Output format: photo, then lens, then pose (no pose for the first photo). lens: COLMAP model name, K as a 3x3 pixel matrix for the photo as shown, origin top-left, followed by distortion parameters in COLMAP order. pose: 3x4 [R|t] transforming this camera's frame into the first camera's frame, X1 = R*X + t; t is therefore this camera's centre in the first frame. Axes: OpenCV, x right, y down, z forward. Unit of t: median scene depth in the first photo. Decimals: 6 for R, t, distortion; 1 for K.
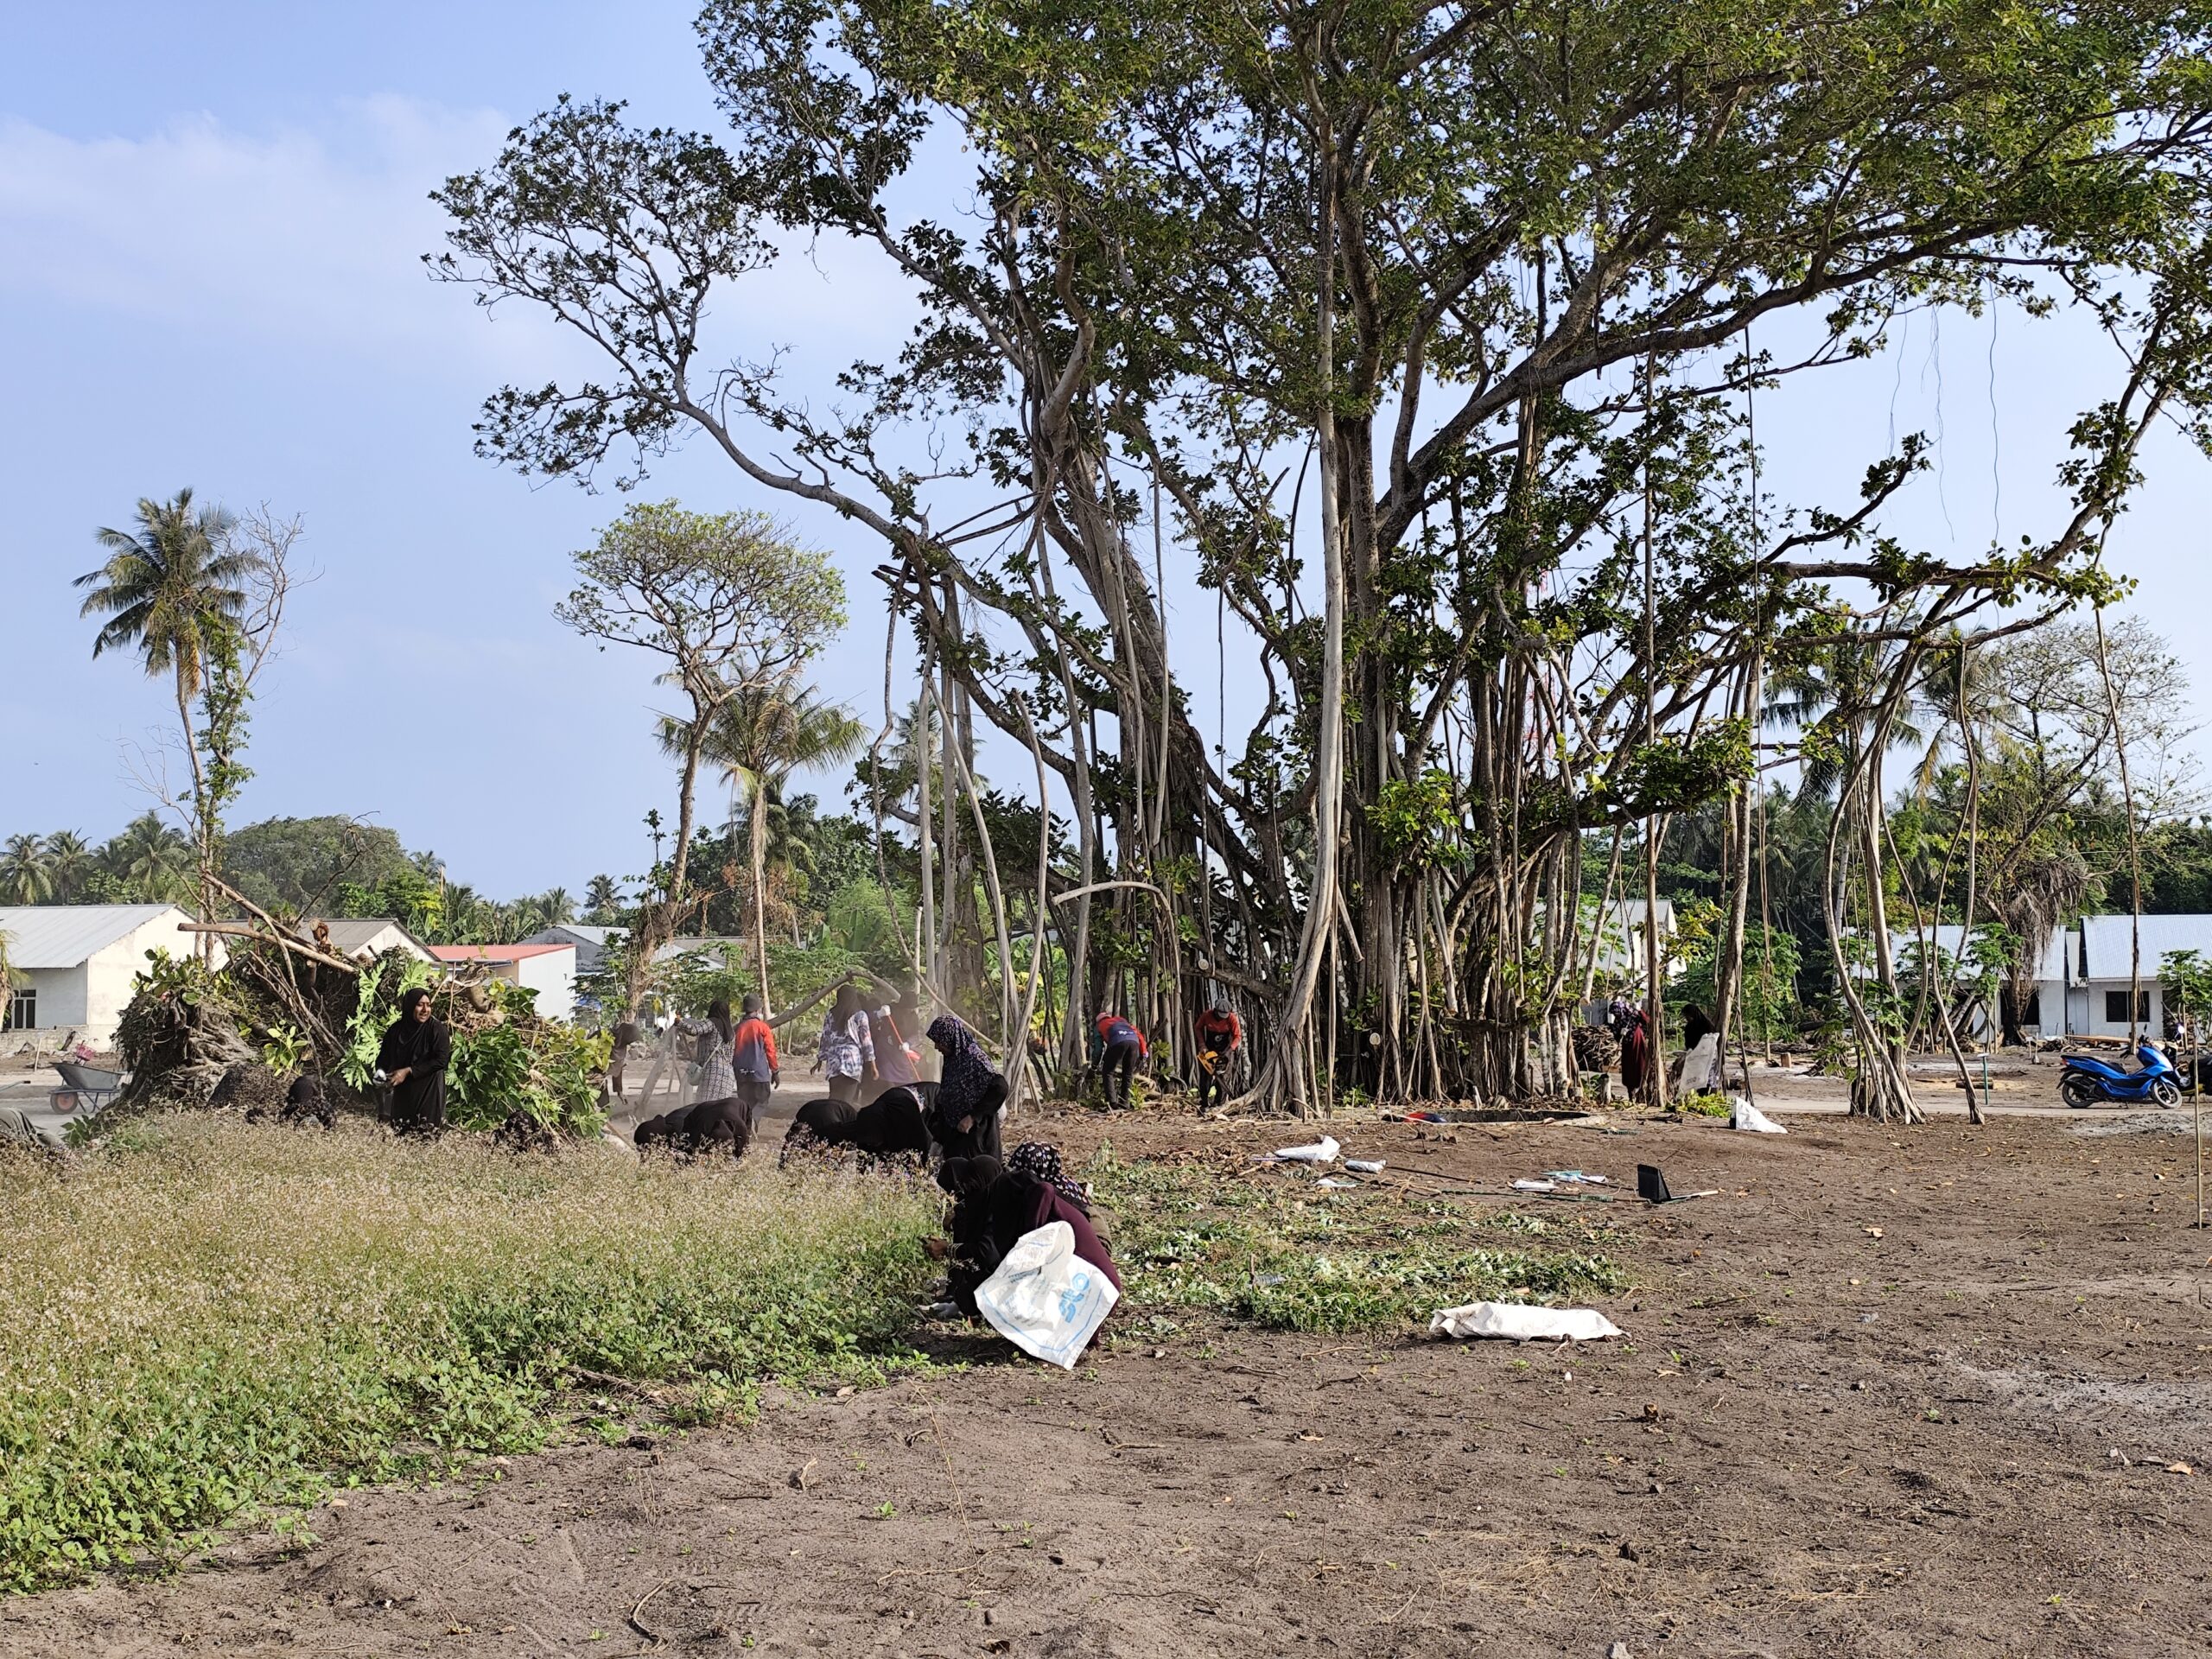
lens RADIAL K [[2983.6, 0, 1099.2], [0, 2983.6, 820.0], [0, 0, 1]] dist [0.150438, -0.506252]
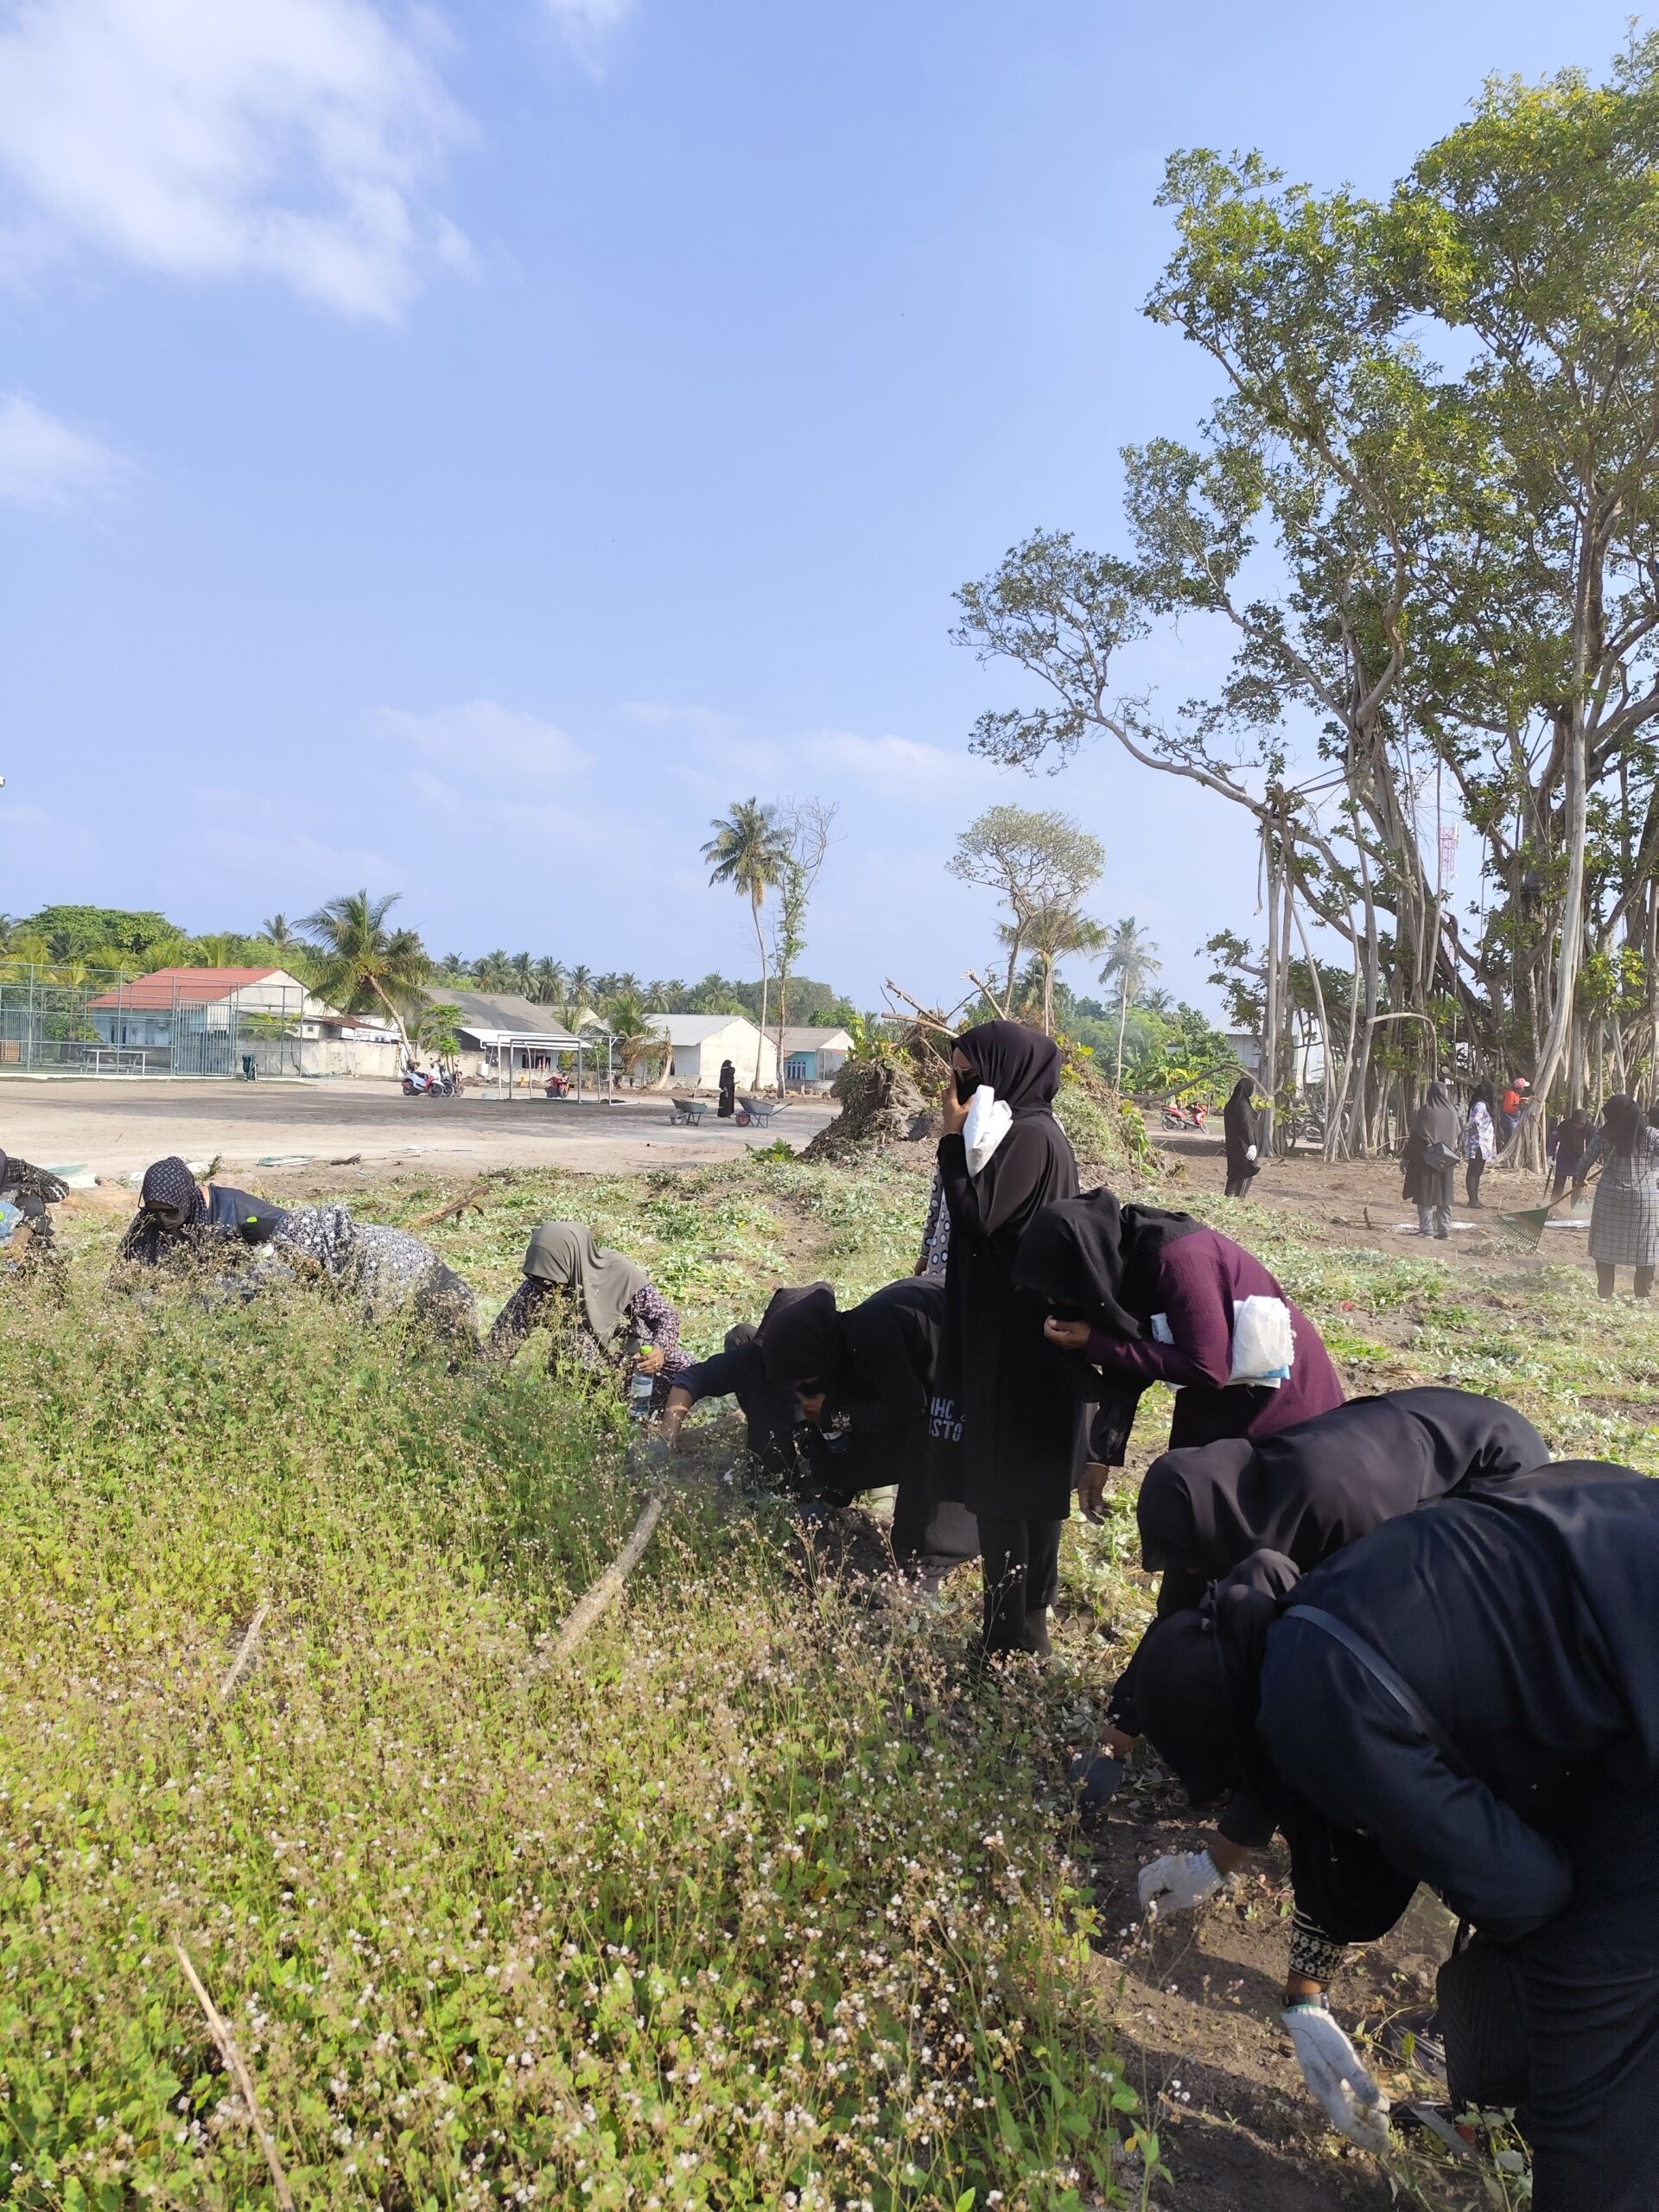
lens RADIAL K [[1523.4, 0, 867.2], [0, 1523.4, 1105.3], [0, 0, 1]] dist [-0.002241, -0.006100]
pose [[0.979197, 0.045789, -0.197679, -0.084975], [-0.030372, 0.996305, 0.080331, 0.009894], [0.200627, -0.072656, 0.976970, 0.133487]]
